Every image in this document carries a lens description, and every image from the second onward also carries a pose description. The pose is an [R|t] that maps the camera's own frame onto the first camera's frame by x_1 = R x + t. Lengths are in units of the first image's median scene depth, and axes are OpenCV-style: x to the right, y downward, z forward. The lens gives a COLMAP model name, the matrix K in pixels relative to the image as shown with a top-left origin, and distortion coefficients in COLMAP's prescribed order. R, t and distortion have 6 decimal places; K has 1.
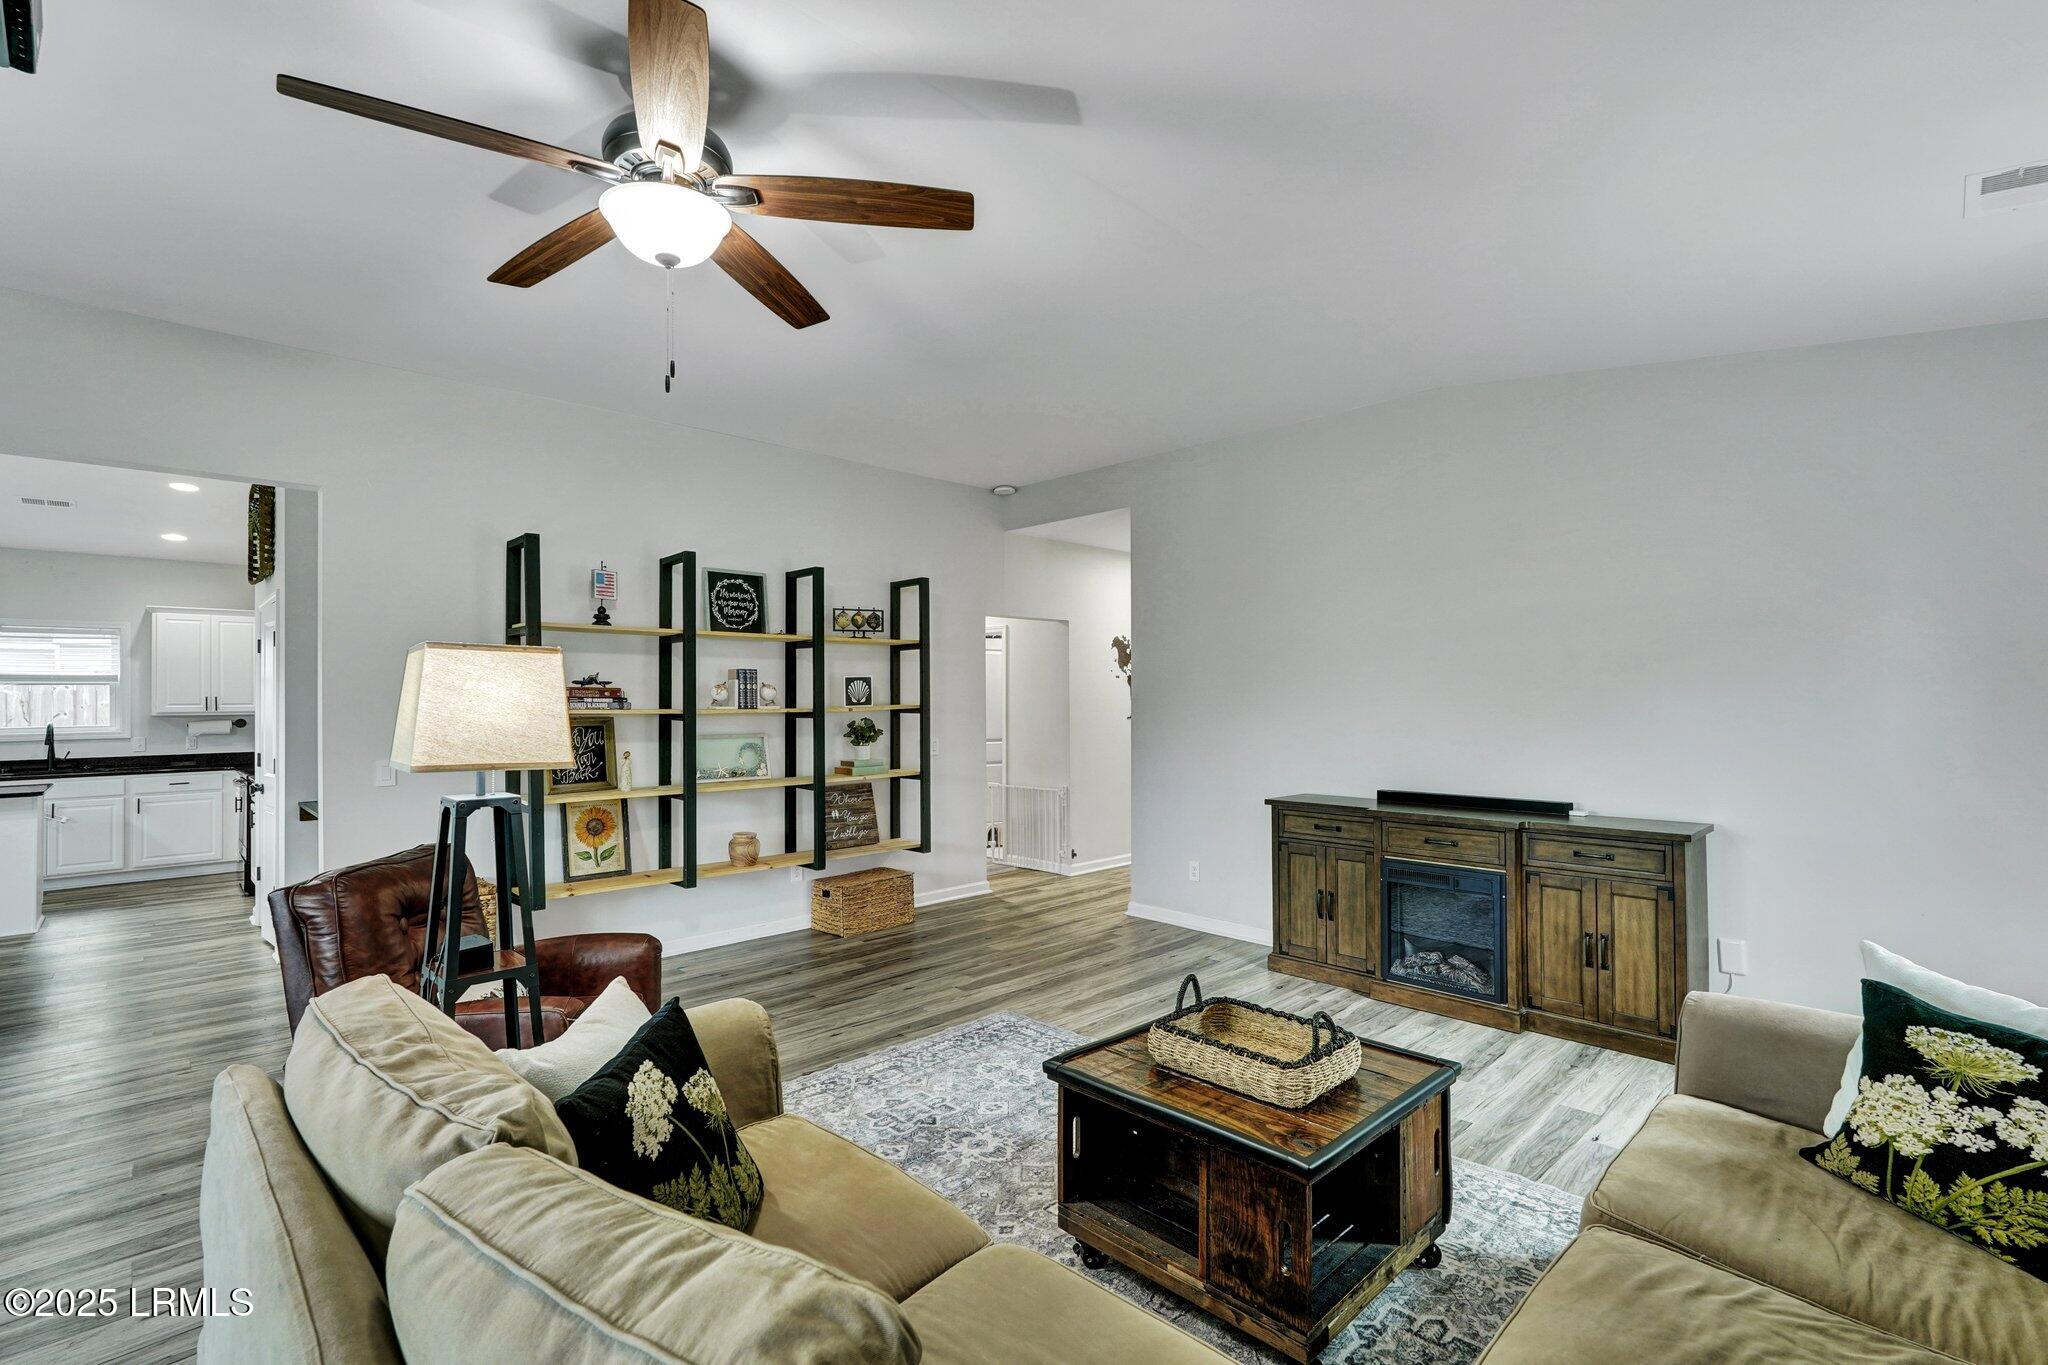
lens RADIAL K [[930.6, 0, 1006.2], [0, 930.6, 689.1], [0, 0, 1]] dist [-0.013830, 0.006156]
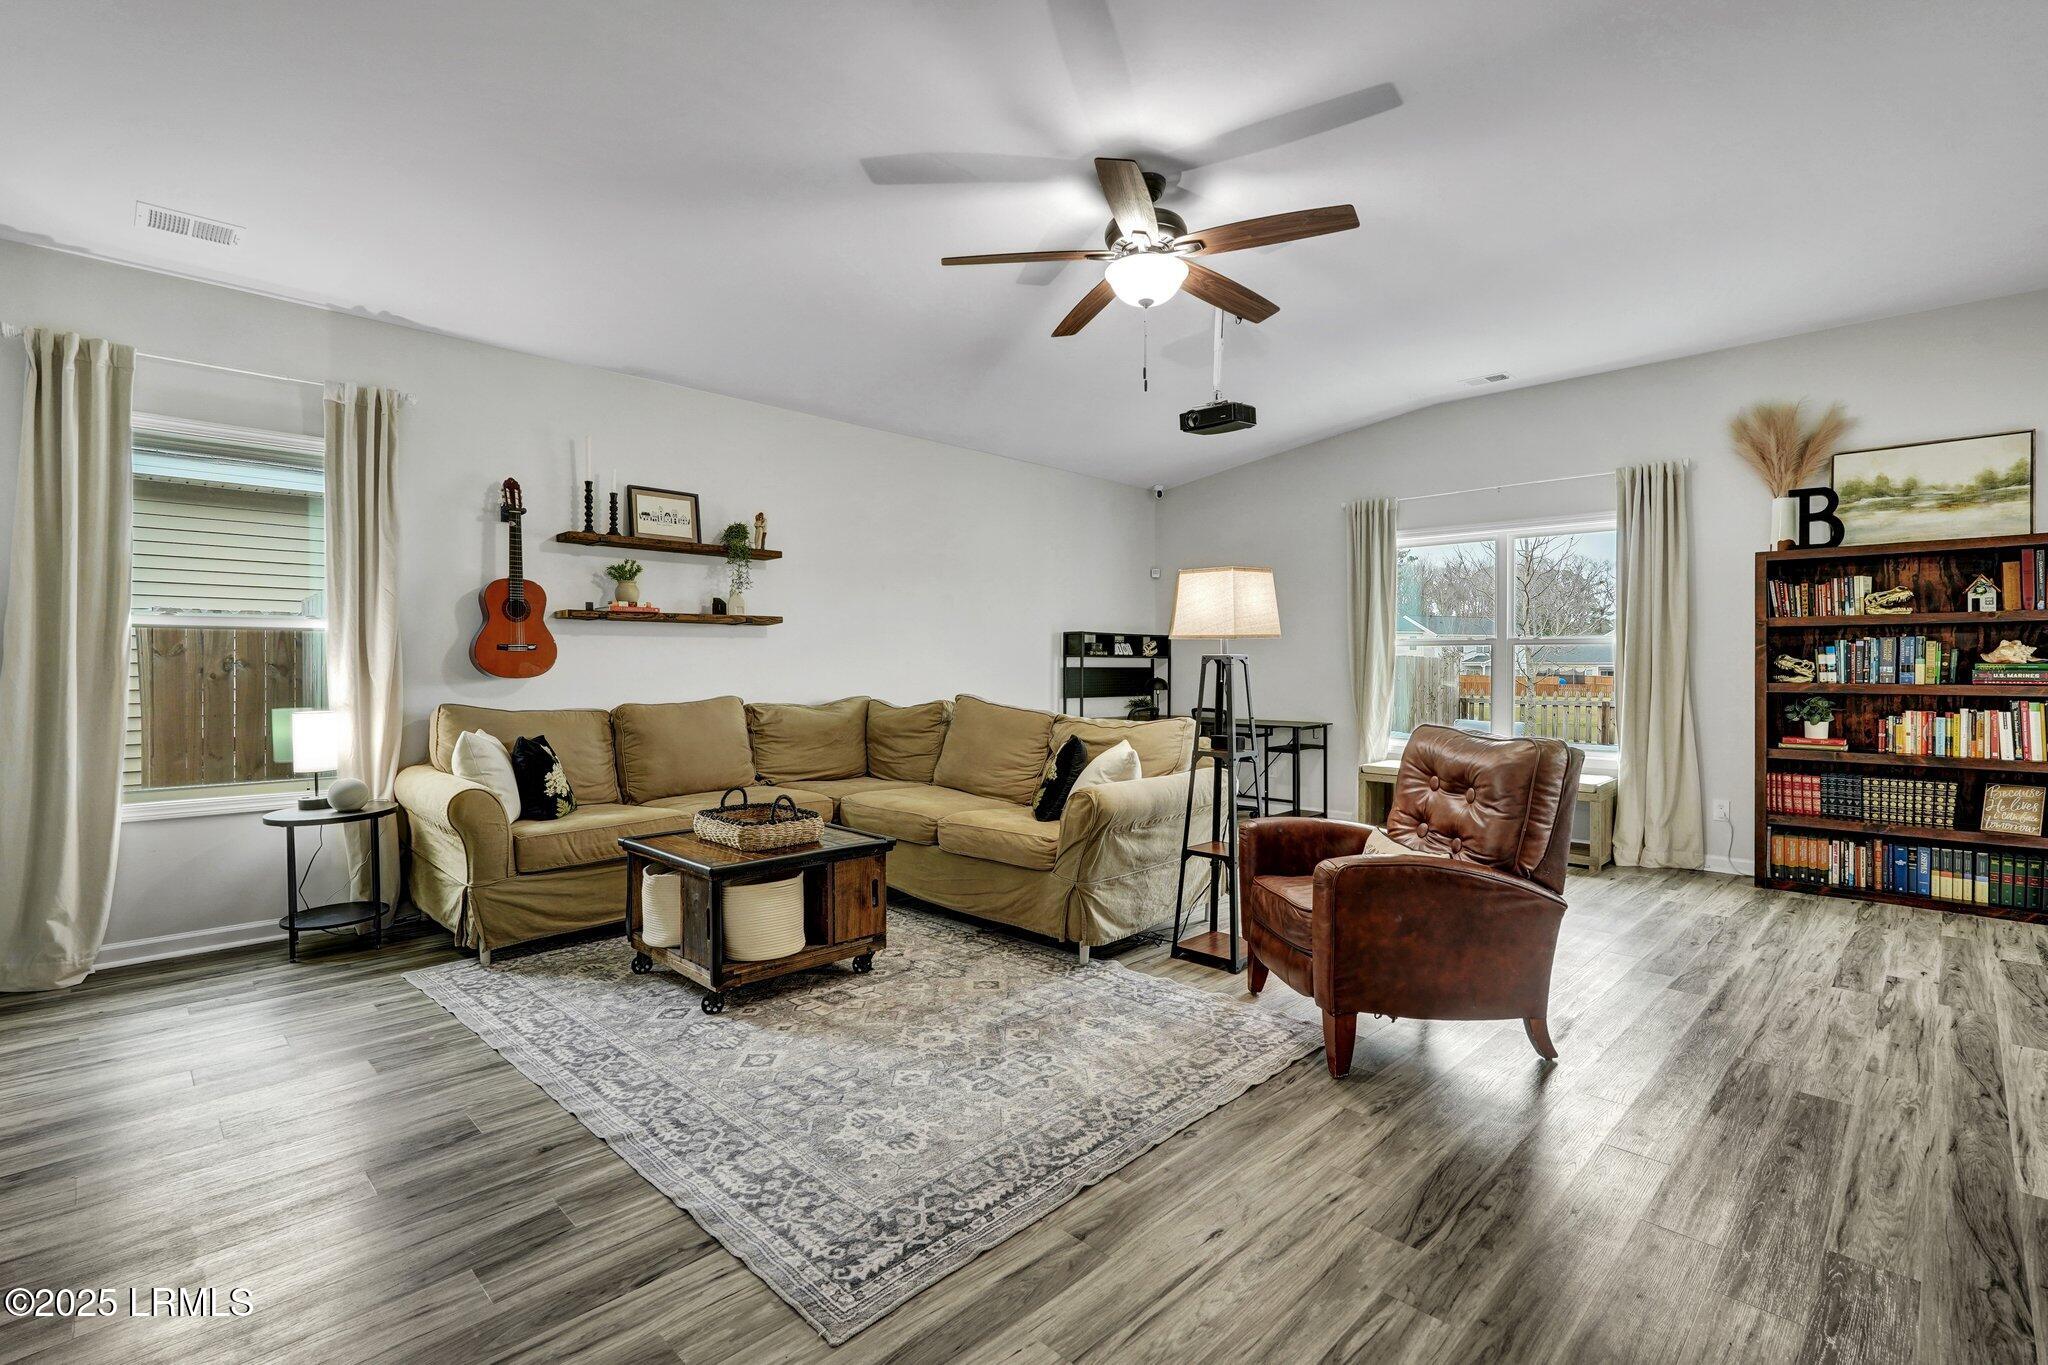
lens RADIAL K [[930.6, 0, 1011.6], [0, 930.6, 686.0], [0, 0, 1]] dist [-0.013830, 0.006156]
pose [[-0.999779, 0.001200, -0.020984, -0.051307], [0.000874, 0.999879, 0.015546, 0.058003], [0.021000, 0.015524, -0.999659, 1.094418]]
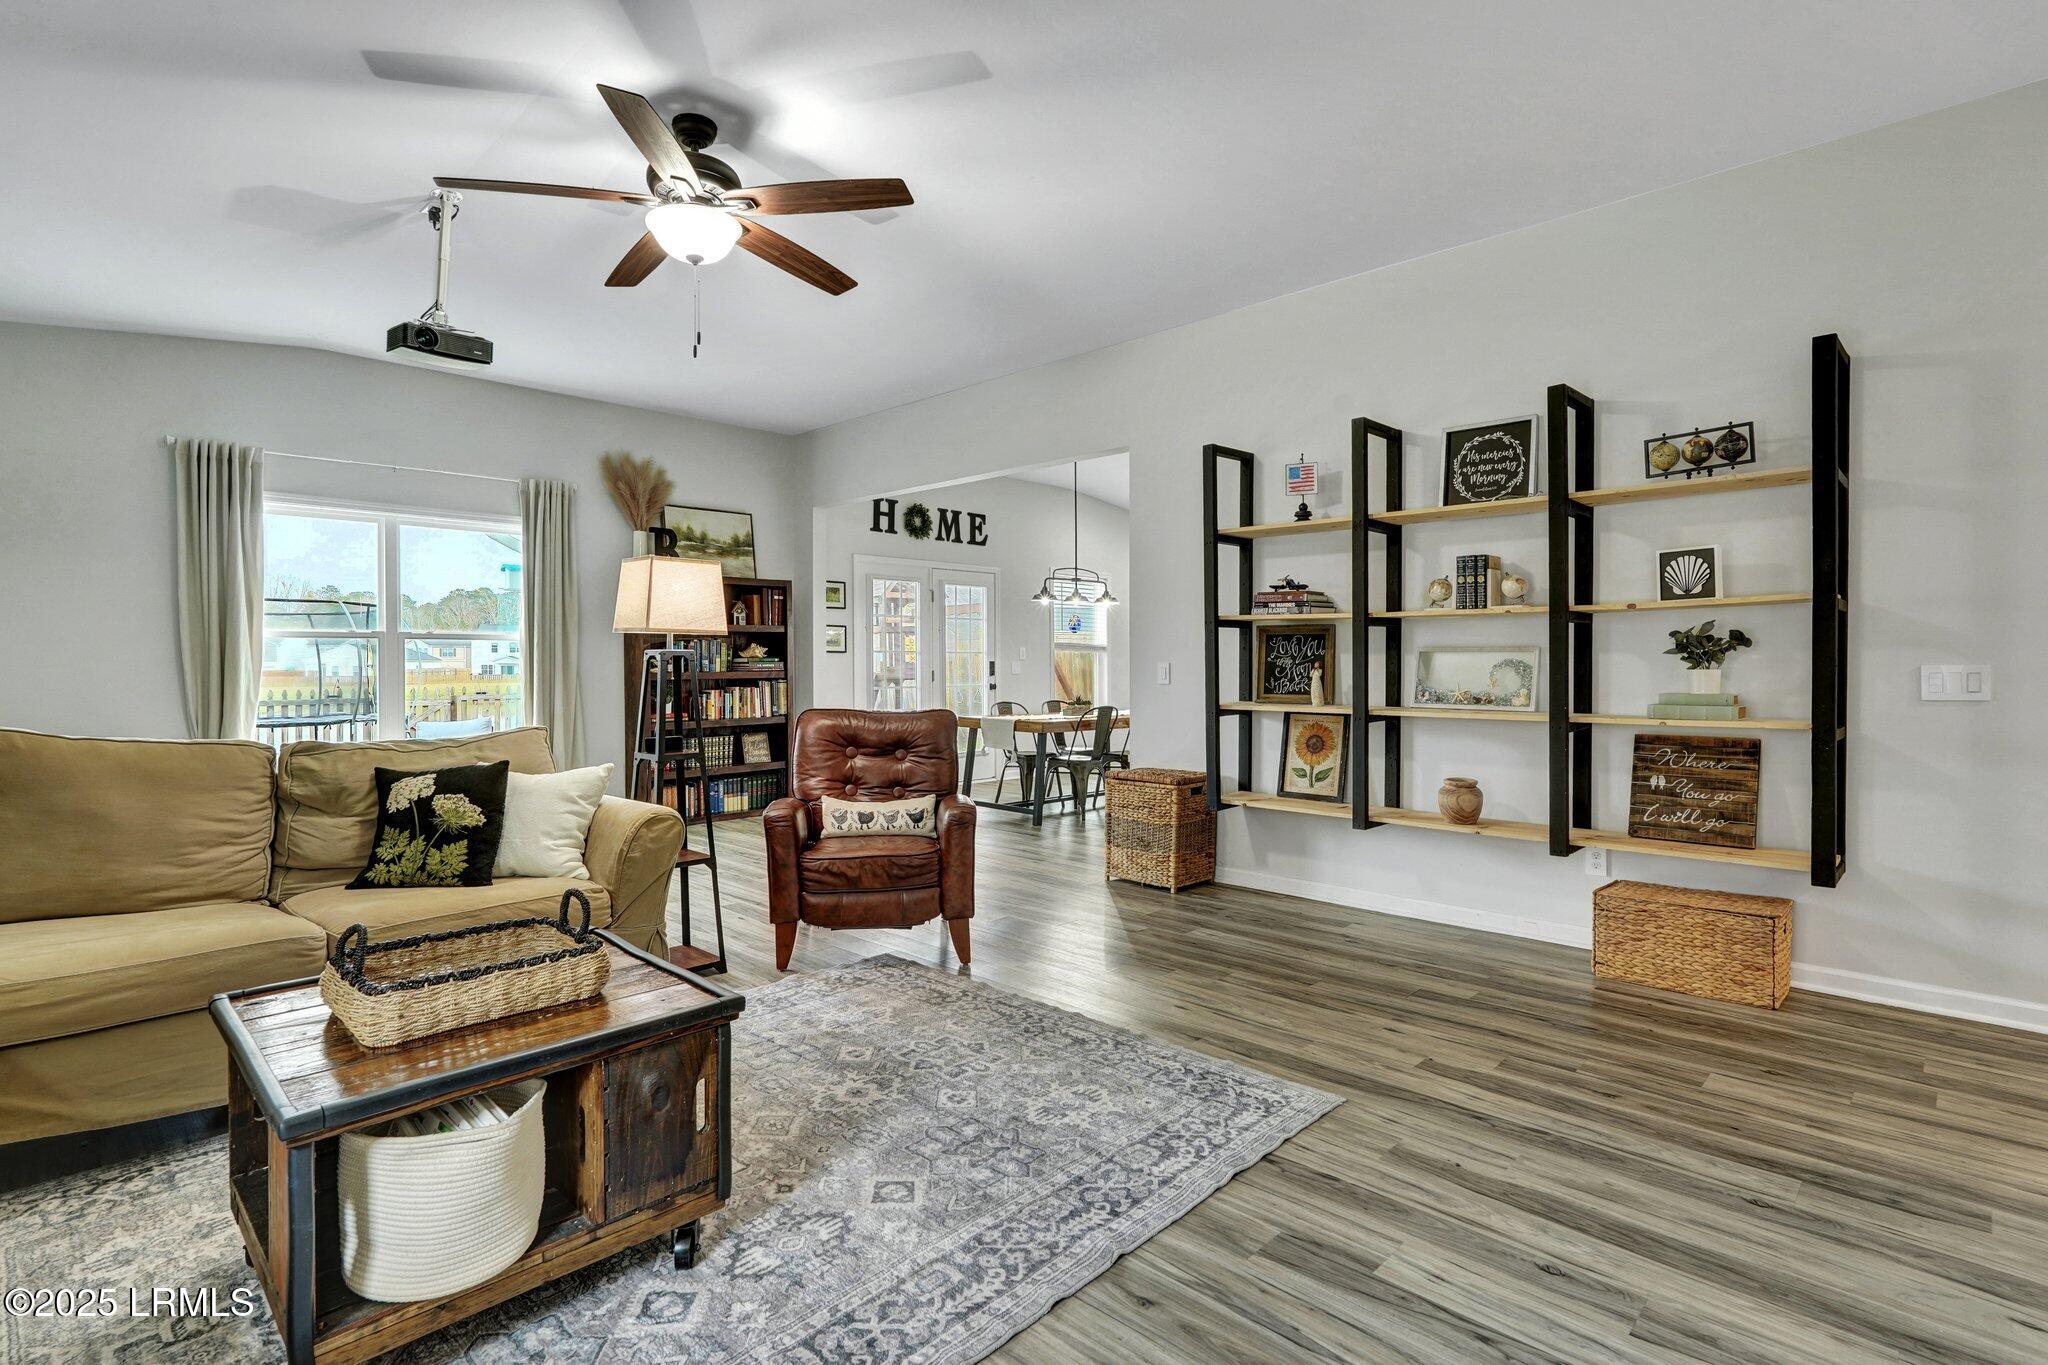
lens RADIAL K [[998.0, 0, 1030.4], [0, 998.0, 662.5], [0, 0, 1]] dist [-0.010894, 0.003760]
pose [[0.041942, 0.006308, -0.999100, 0.485859], [0.011199, 0.999914, 0.006783, 0.053162], [0.999057, -0.011473, 0.041868, 0.623933]]
